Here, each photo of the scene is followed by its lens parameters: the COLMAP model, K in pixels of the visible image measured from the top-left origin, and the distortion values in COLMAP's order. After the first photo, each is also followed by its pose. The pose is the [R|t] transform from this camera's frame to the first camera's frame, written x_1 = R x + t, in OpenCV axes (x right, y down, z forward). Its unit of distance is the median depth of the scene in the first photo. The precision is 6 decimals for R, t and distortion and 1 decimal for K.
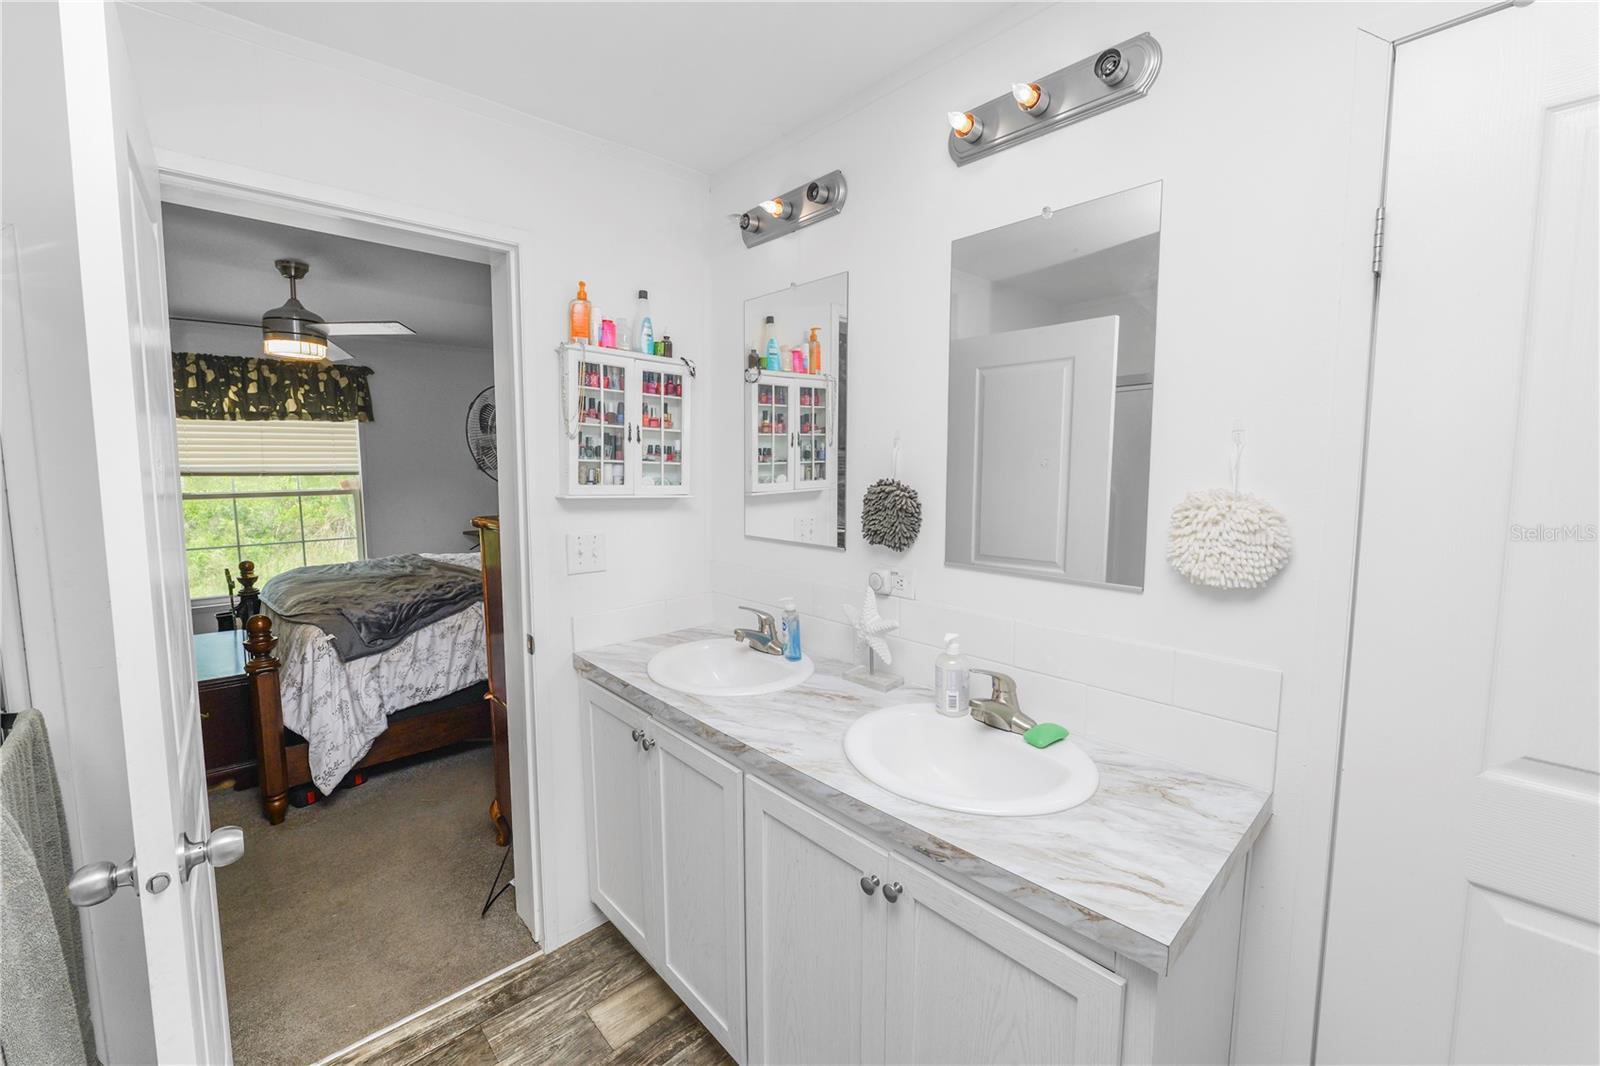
lens RADIAL K [[651.2, 0, 797.0], [0, 651.2, 530.7], [0, 0, 1]] dist [-0.014167, 0.001051]
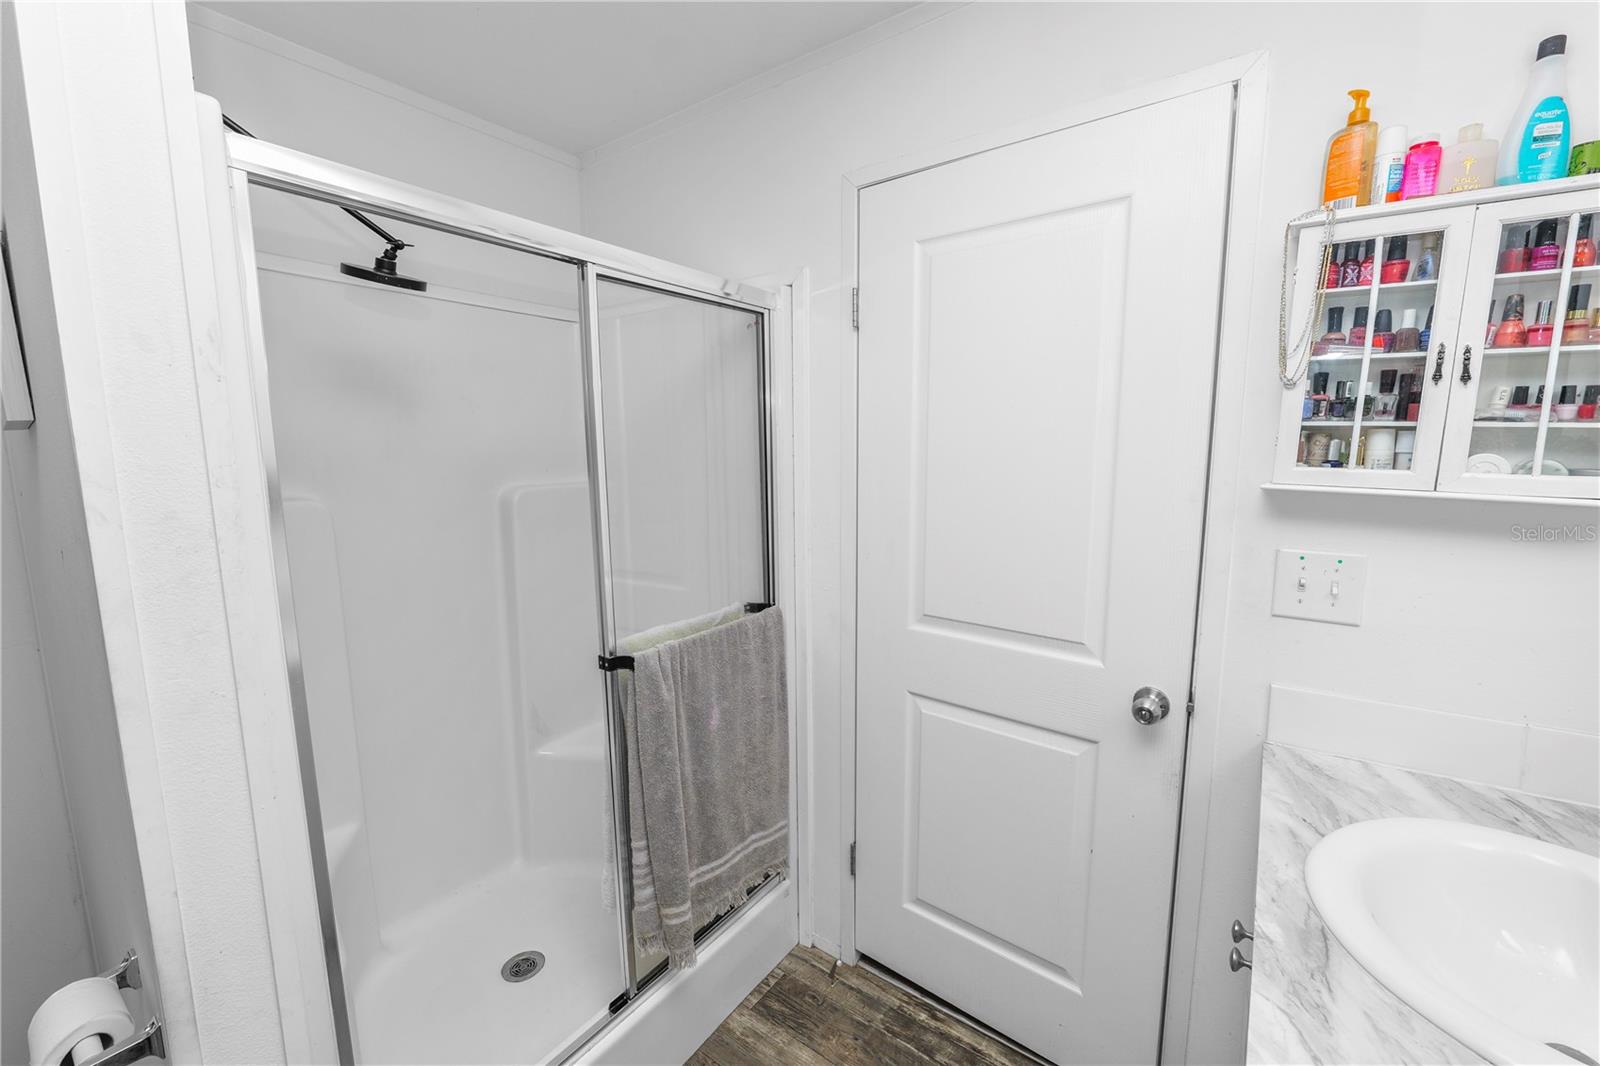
lens RADIAL K [[651.2, 0, 800.4], [0, 651.2, 534.7], [0, 0, 1]] dist [-0.014167, 0.001051]
pose [[0.193680, 0.132889, -0.972023, 0.138069], [-0.088578, 0.989106, 0.117575, -0.037823], [0.977058, 0.063328, 0.203341, 0.439723]]
